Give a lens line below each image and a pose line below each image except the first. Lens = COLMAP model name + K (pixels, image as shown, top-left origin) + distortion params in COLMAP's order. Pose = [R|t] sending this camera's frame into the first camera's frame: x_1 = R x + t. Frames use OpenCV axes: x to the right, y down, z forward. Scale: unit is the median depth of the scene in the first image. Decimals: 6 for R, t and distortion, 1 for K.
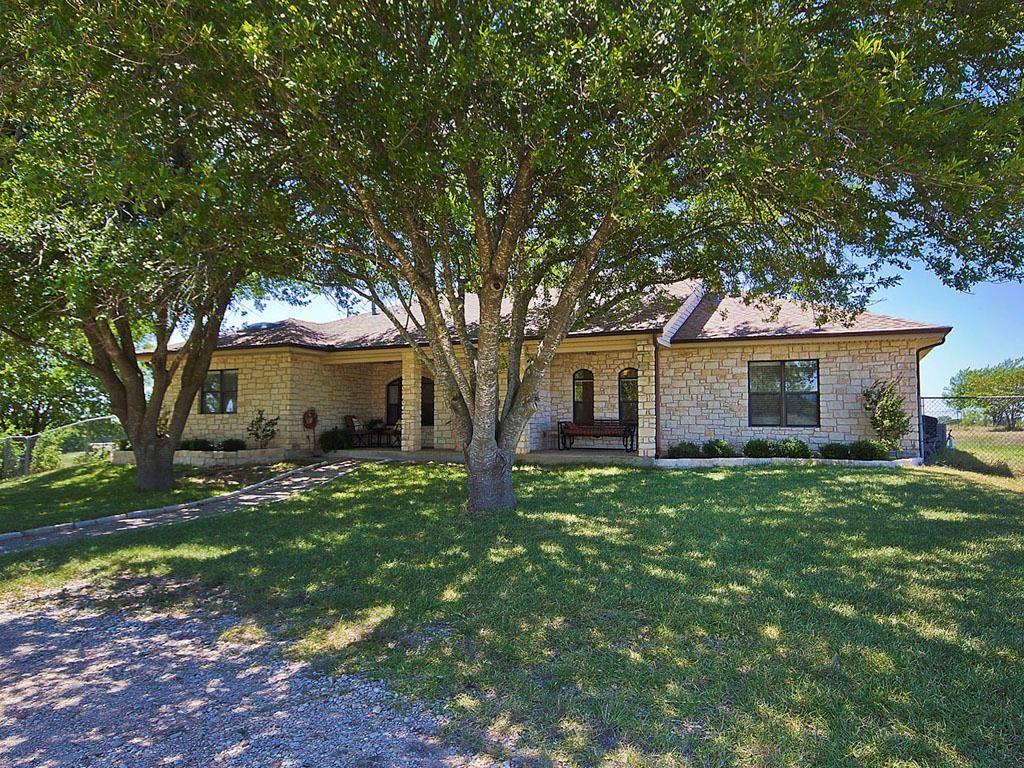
lens RADIAL K [[552.4, 0, 511.1], [0, 552.4, 385.6], [0, 0, 1]] dist [-0.000049, -0.000007]
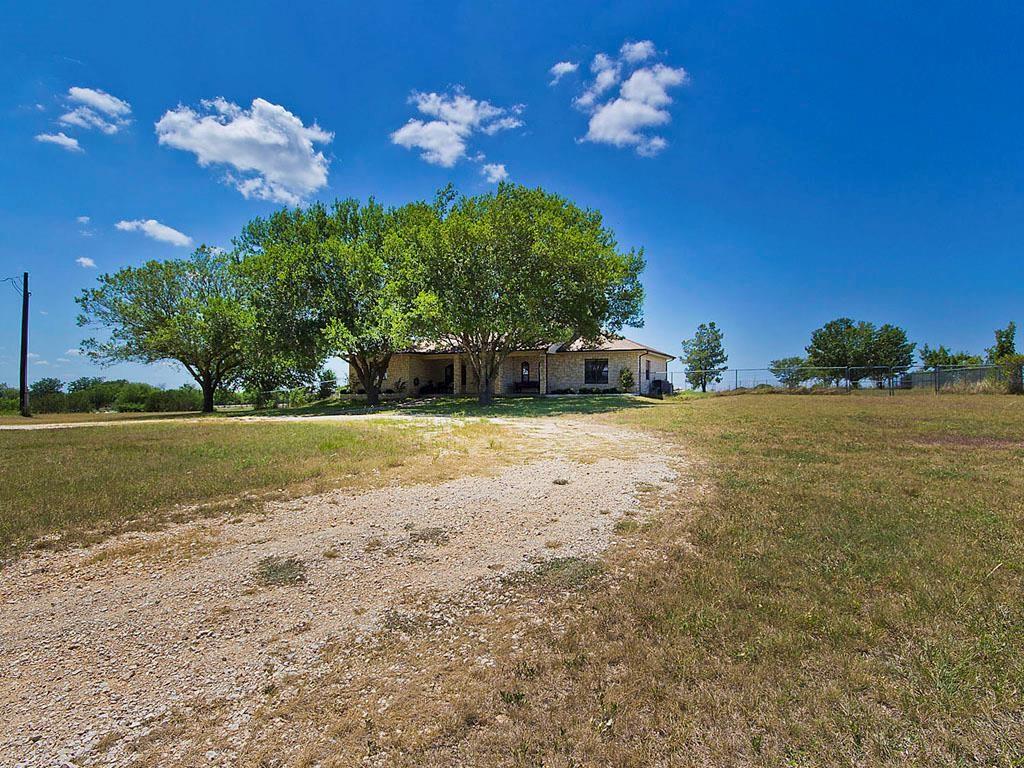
lens RADIAL K [[559.8, 0, 512.7], [0, 559.8, 381.4], [0, 0, 1]] dist [-0.000725, 0.003249]
pose [[0.999503, -0.000001, -0.031532, 0.166887], [0.001128, 0.999362, 0.035704, -0.033864], [0.031512, -0.035722, 0.998865, -1.698224]]
